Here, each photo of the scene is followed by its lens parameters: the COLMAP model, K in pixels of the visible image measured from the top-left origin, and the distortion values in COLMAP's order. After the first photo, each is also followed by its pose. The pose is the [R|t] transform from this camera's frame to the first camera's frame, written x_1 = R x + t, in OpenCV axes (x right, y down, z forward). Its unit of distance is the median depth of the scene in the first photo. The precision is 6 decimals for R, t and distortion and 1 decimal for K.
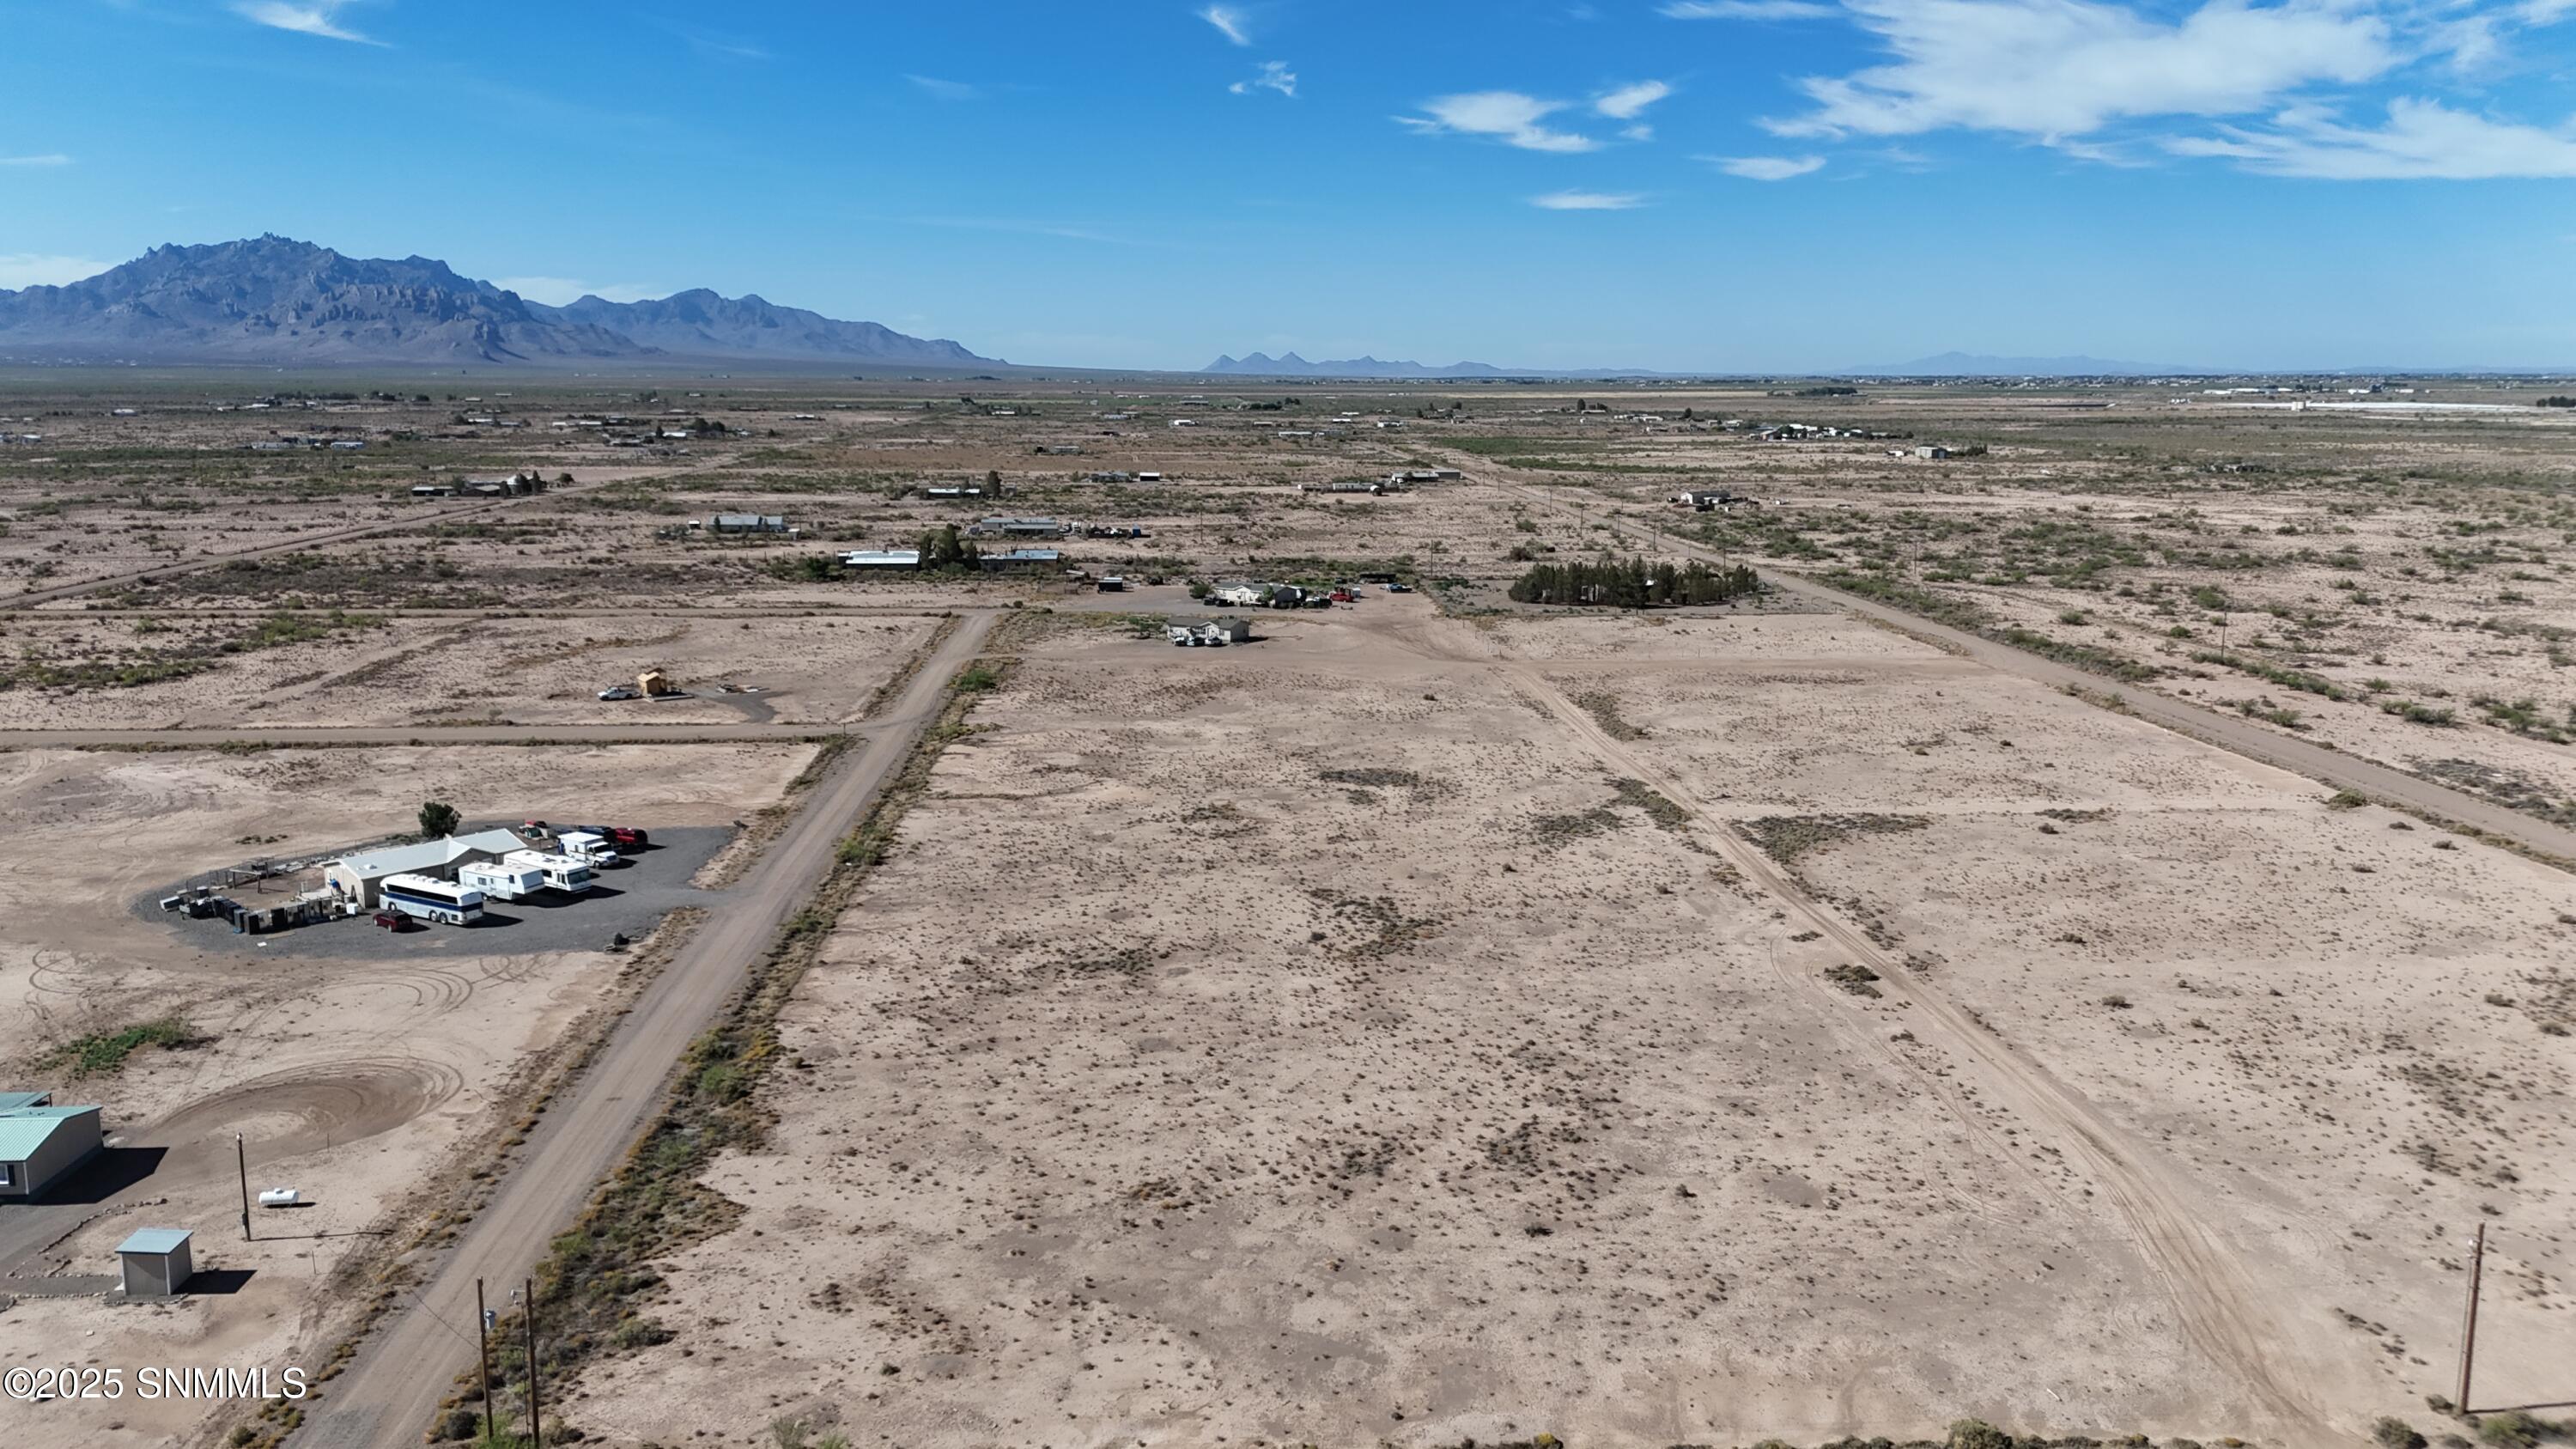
lens RADIAL K [[1869.3, 0, 1292.1], [0, 1869.3, 740.8], [0, 0, 1]] dist [0.084944, -0.081769]
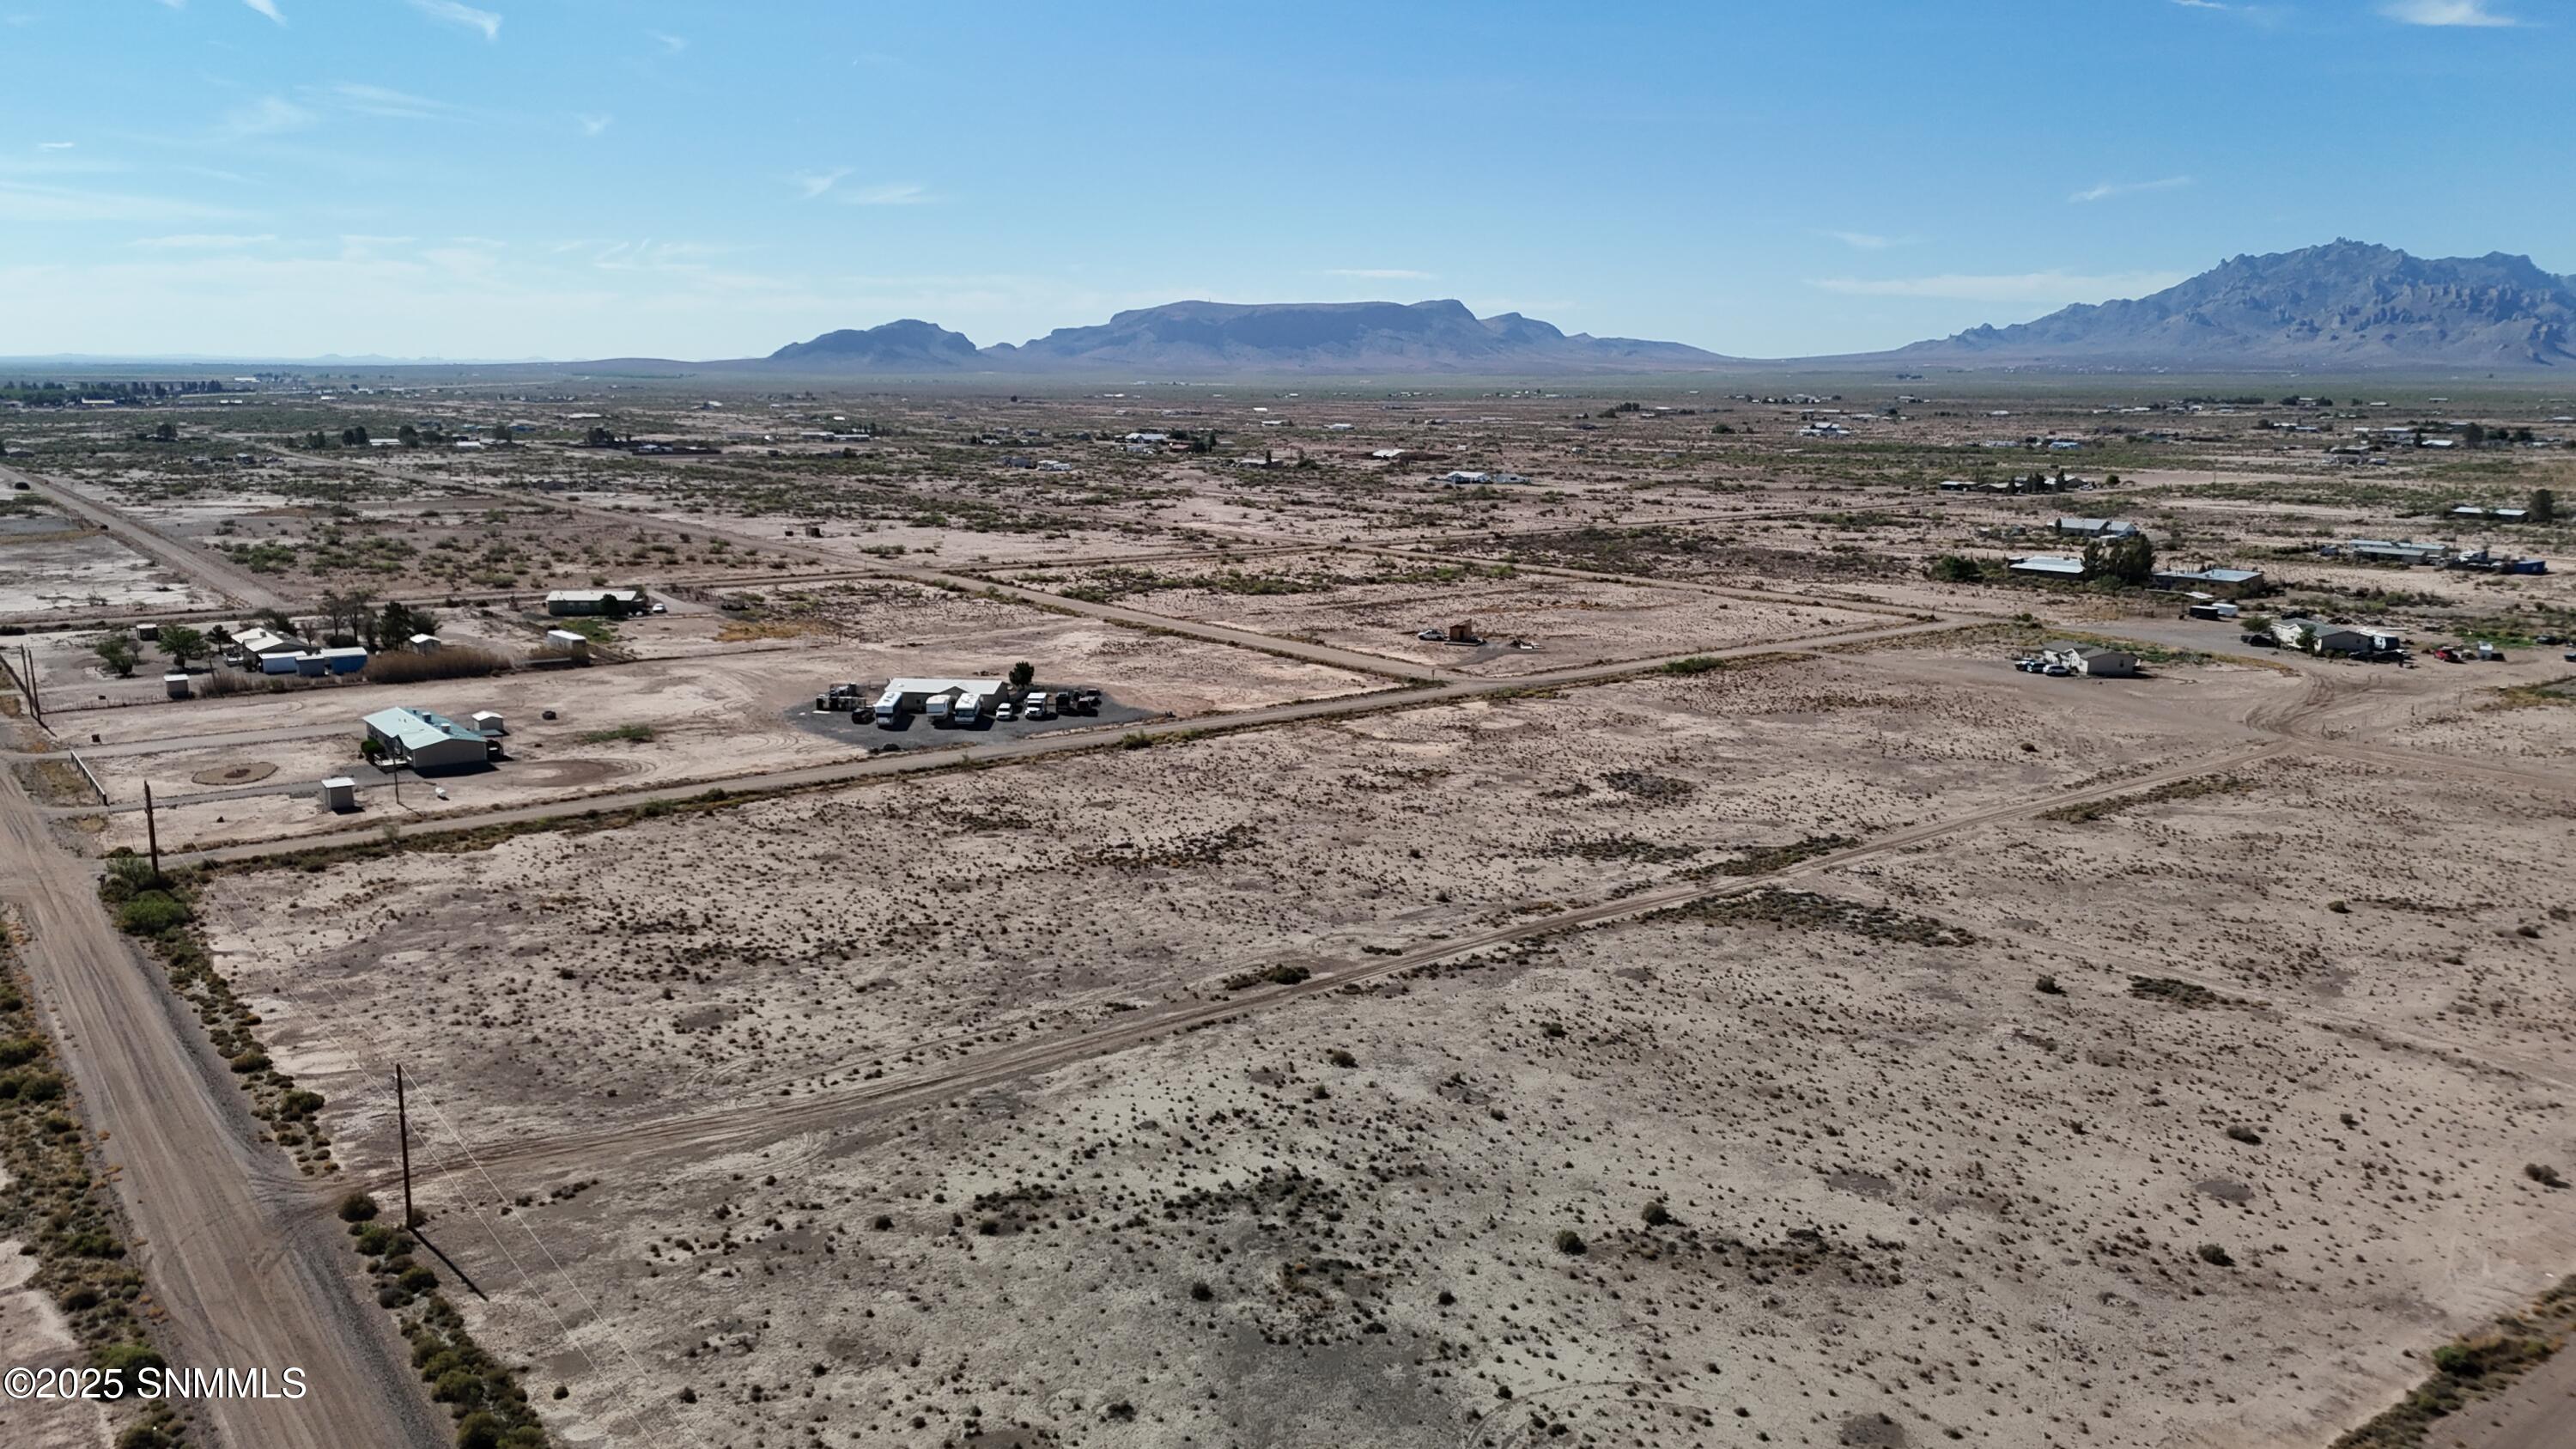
lens RADIAL K [[1869.3, 0, 1294.7], [0, 1869.3, 734.8], [0, 0, 1]] dist [0.084944, -0.081769]
pose [[0.561422, 0.158509, -0.812207, 1.059868], [-0.163174, 0.983419, 0.079132, -0.076634], [0.811283, 0.088105, 0.577978, 0.424895]]
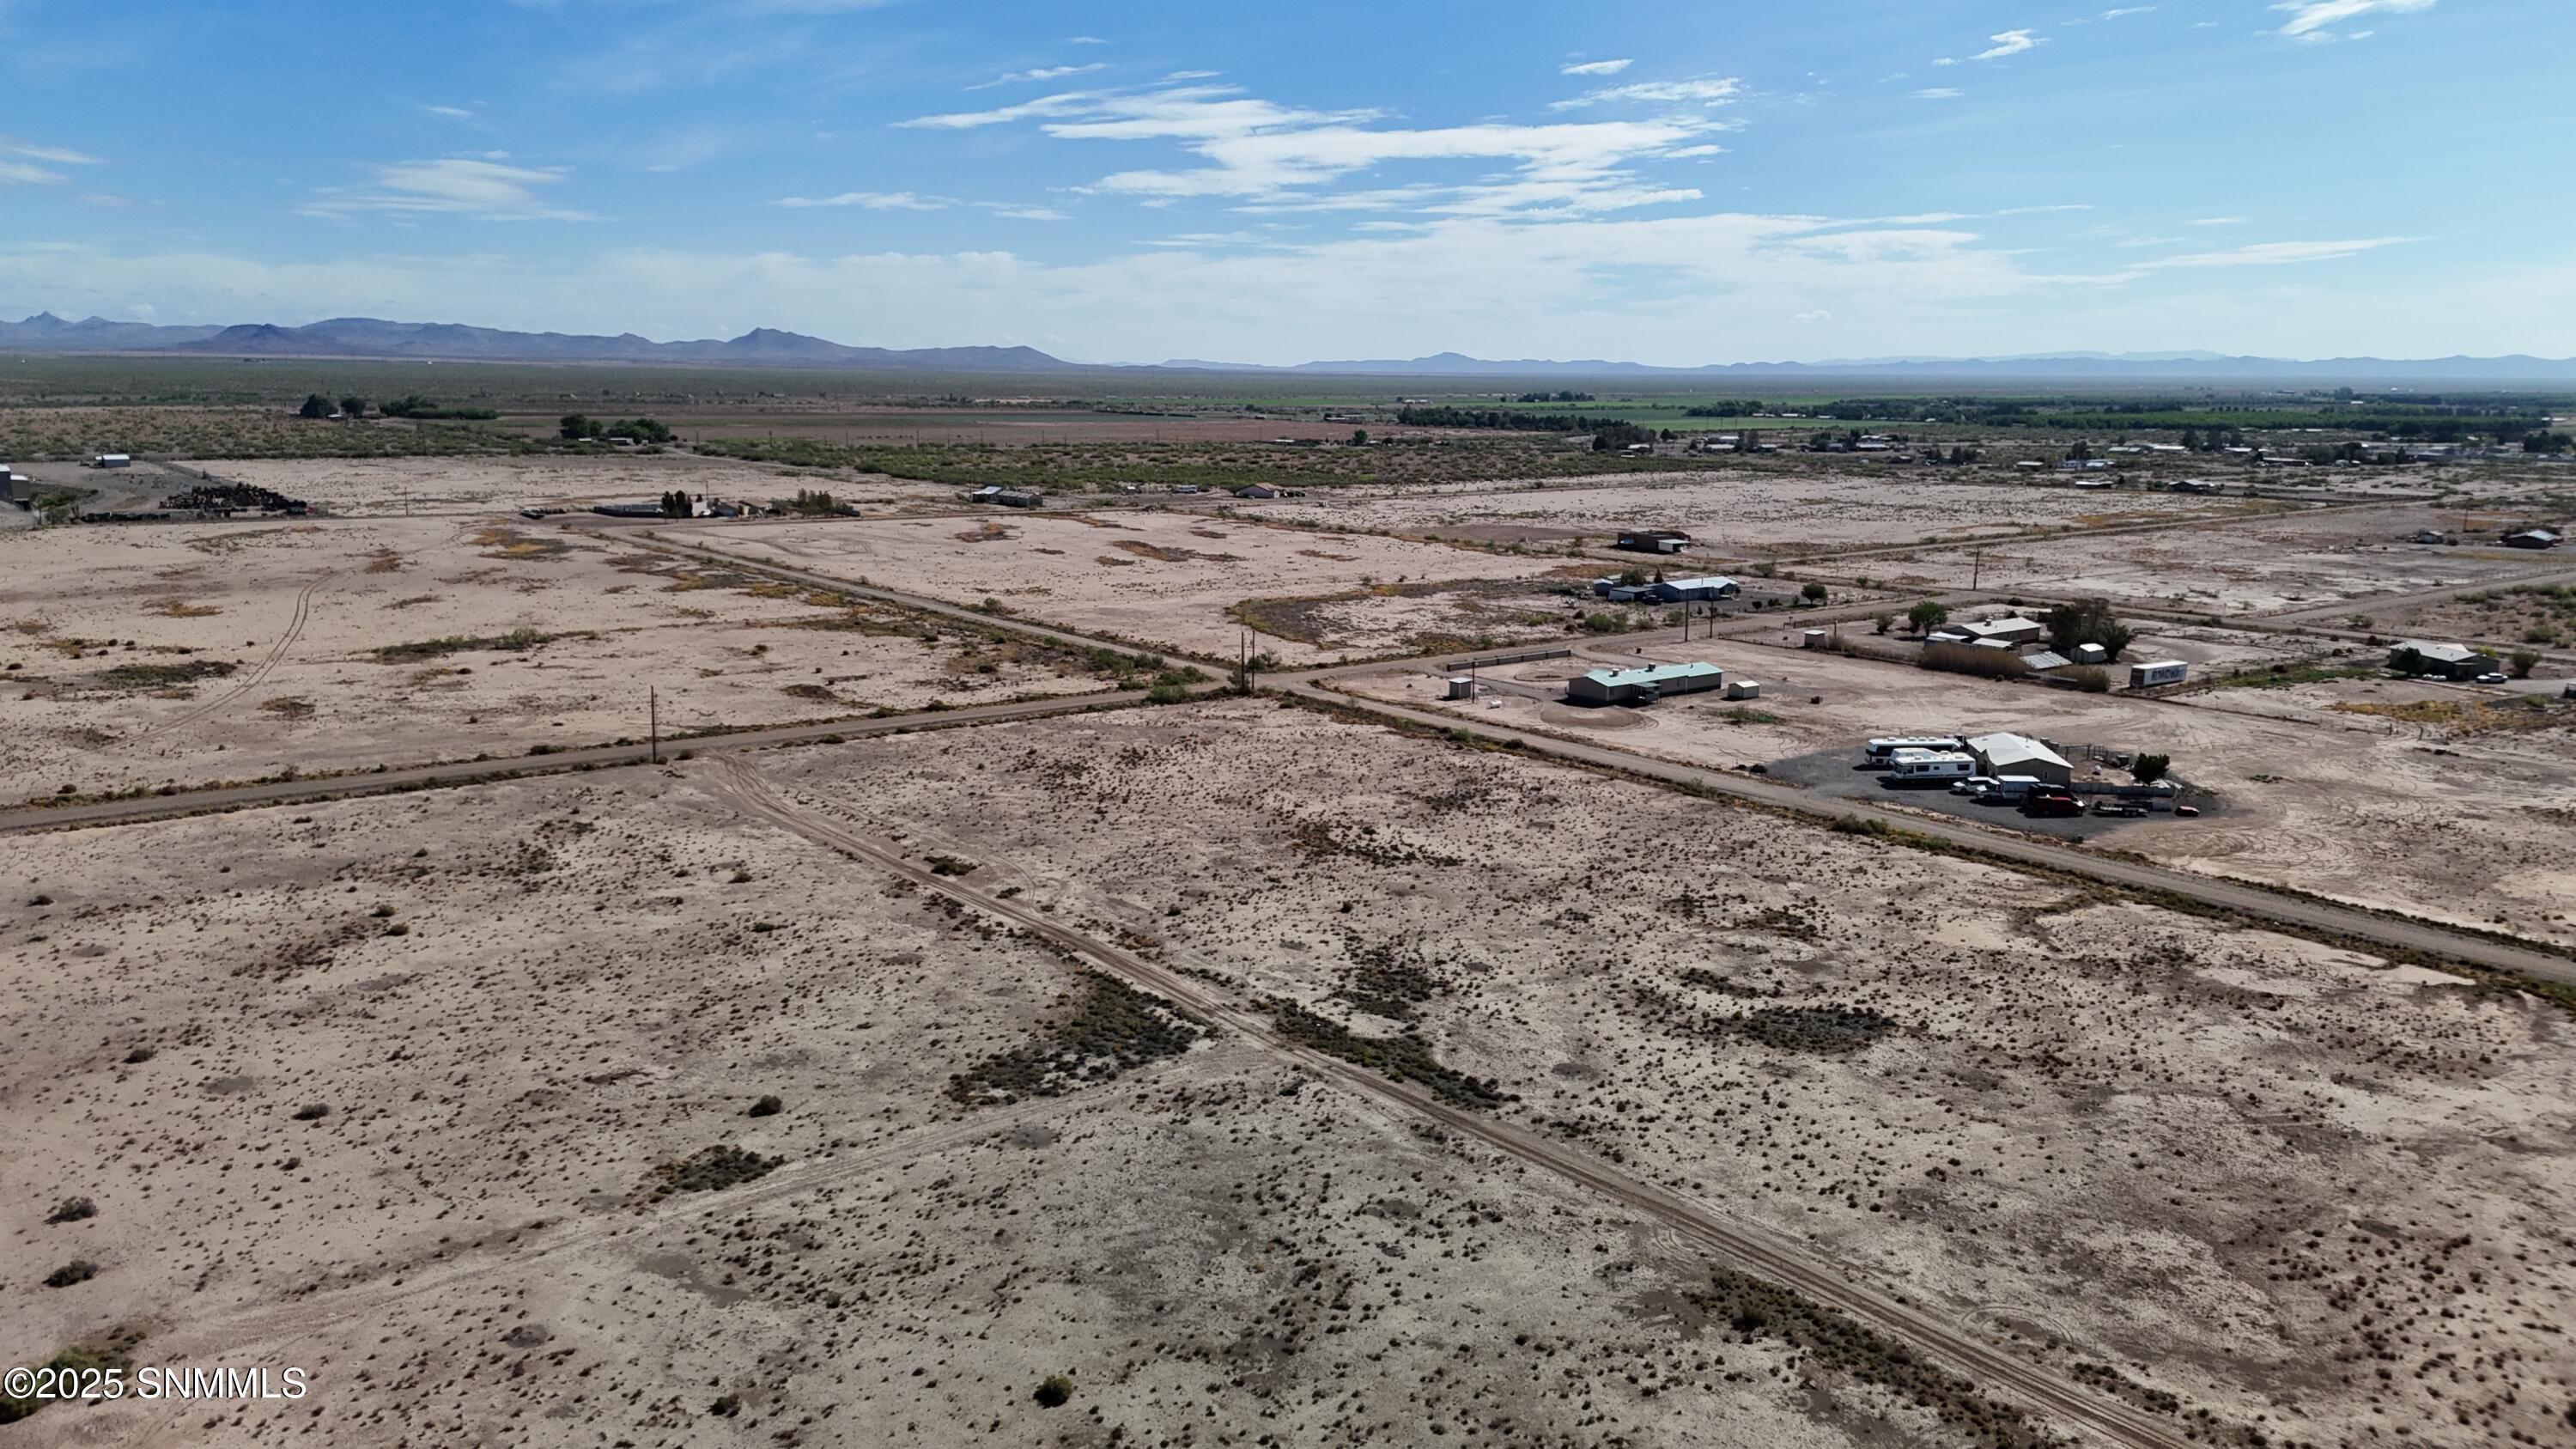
lens RADIAL K [[1869.3, 0, 1302.8], [0, 1869.3, 765.0], [0, 0, 1]] dist [0.084944, -0.081769]
pose [[-0.822715, 0.106000, -0.558483, 0.761752], [-0.122681, 0.926199, 0.356518, -0.383075], [0.555057, 0.361828, -0.748994, 1.964976]]
